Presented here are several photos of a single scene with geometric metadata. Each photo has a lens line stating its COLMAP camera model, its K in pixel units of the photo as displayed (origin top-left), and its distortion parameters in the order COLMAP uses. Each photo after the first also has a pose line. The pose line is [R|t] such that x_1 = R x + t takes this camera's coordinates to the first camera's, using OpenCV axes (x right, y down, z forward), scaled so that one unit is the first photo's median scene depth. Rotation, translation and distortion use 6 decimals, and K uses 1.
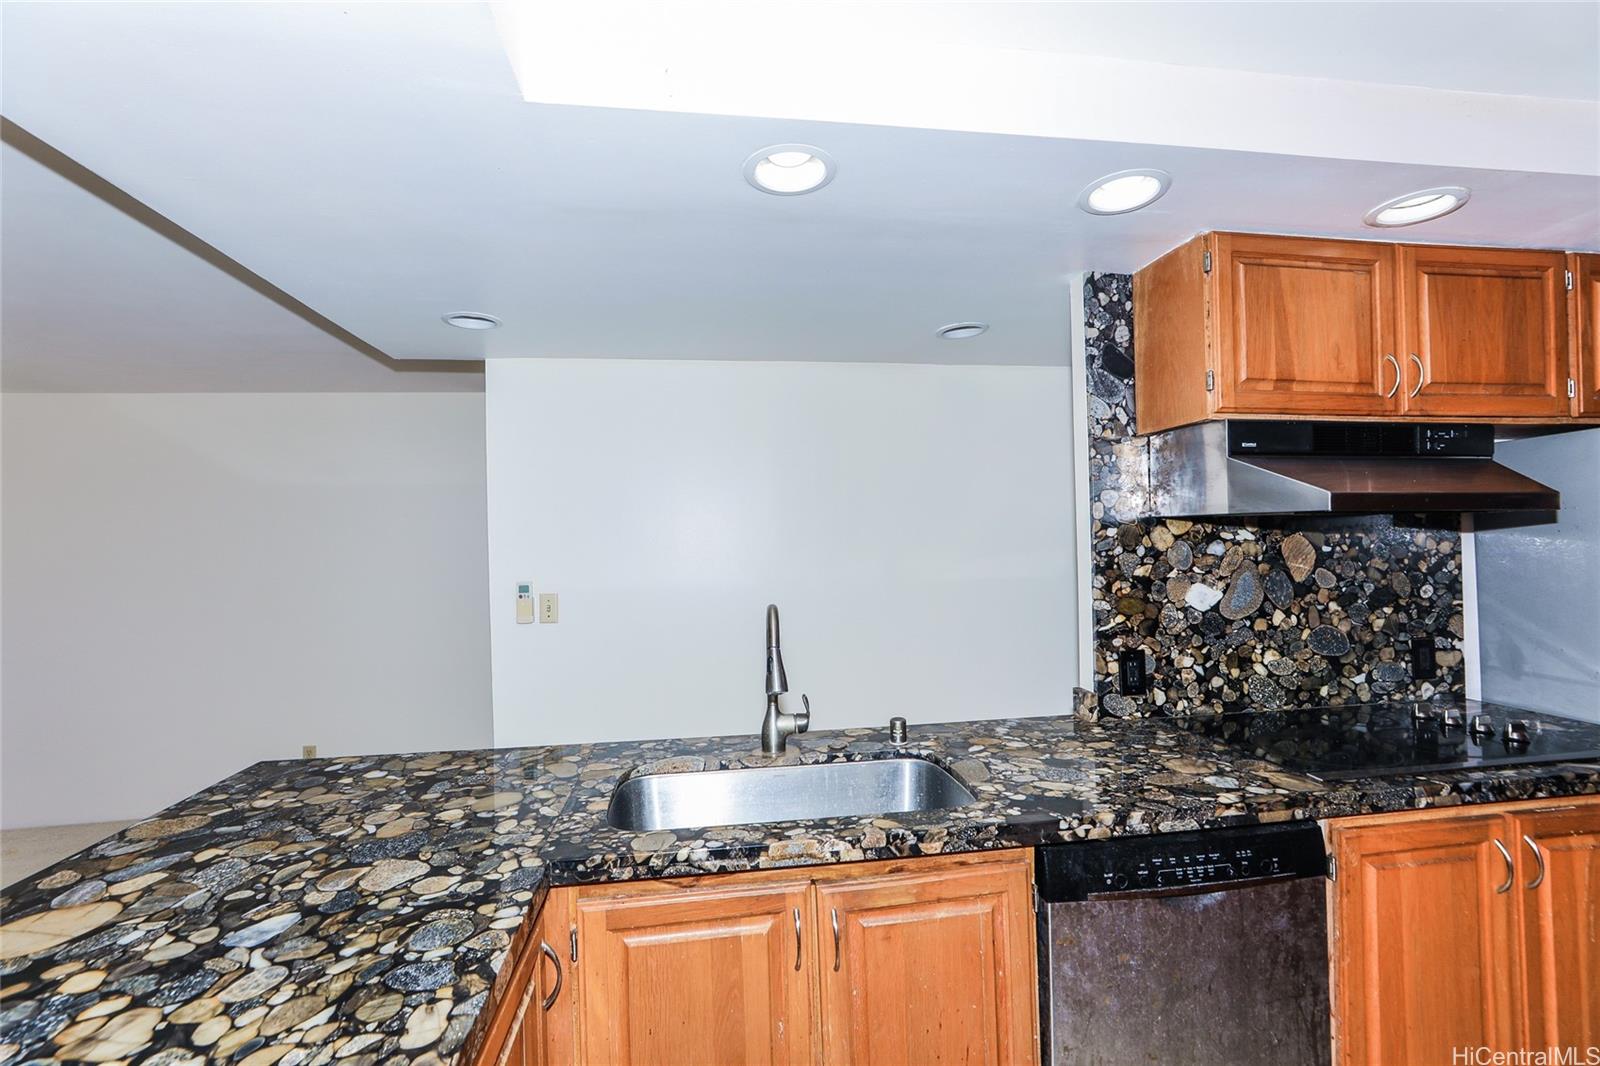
lens RADIAL K [[736.1, 0, 805.5], [0, 736.1, 540.2], [0, 0, 1]] dist [-0.025267, 0.013264]
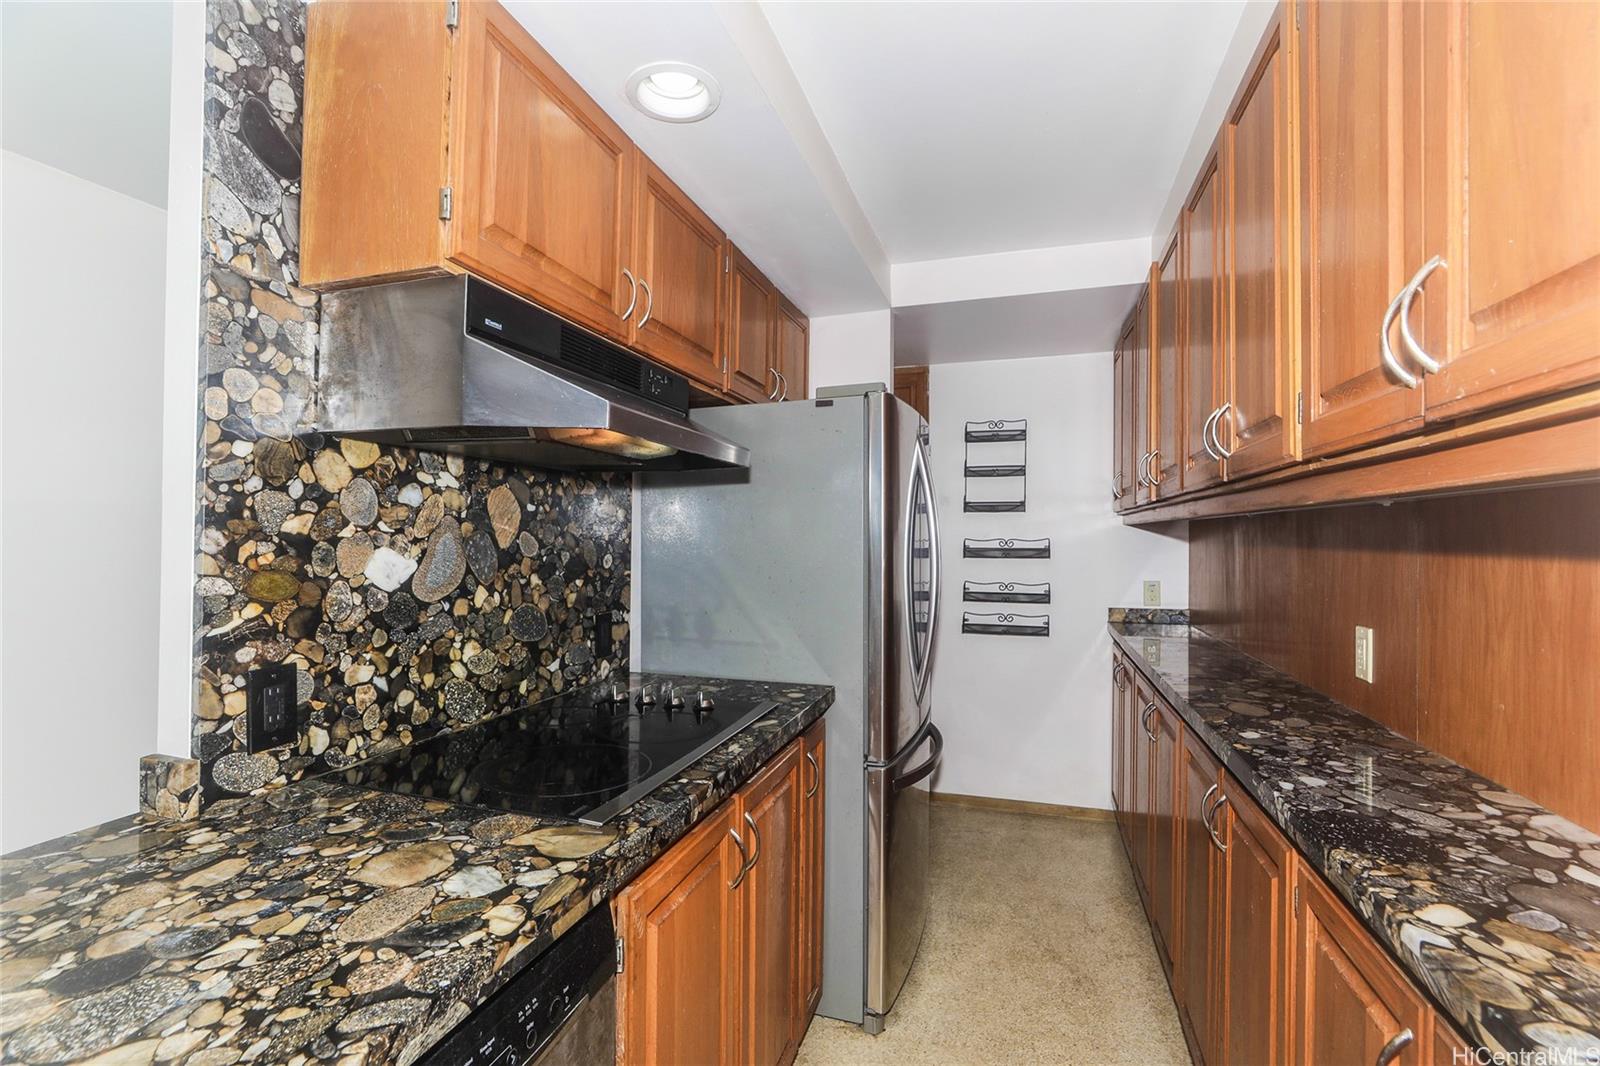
lens RADIAL K [[768.9, 0, 797.2], [0, 768.9, 513.6], [0, 0, 1]] dist [-0.037628, 0.015864]
pose [[0.470722, 0.041131, 0.881323, 0.121756], [-0.013978, 0.999135, -0.039164, 0.051361], [-0.882171, 0.006116, 0.470889, 0.377460]]
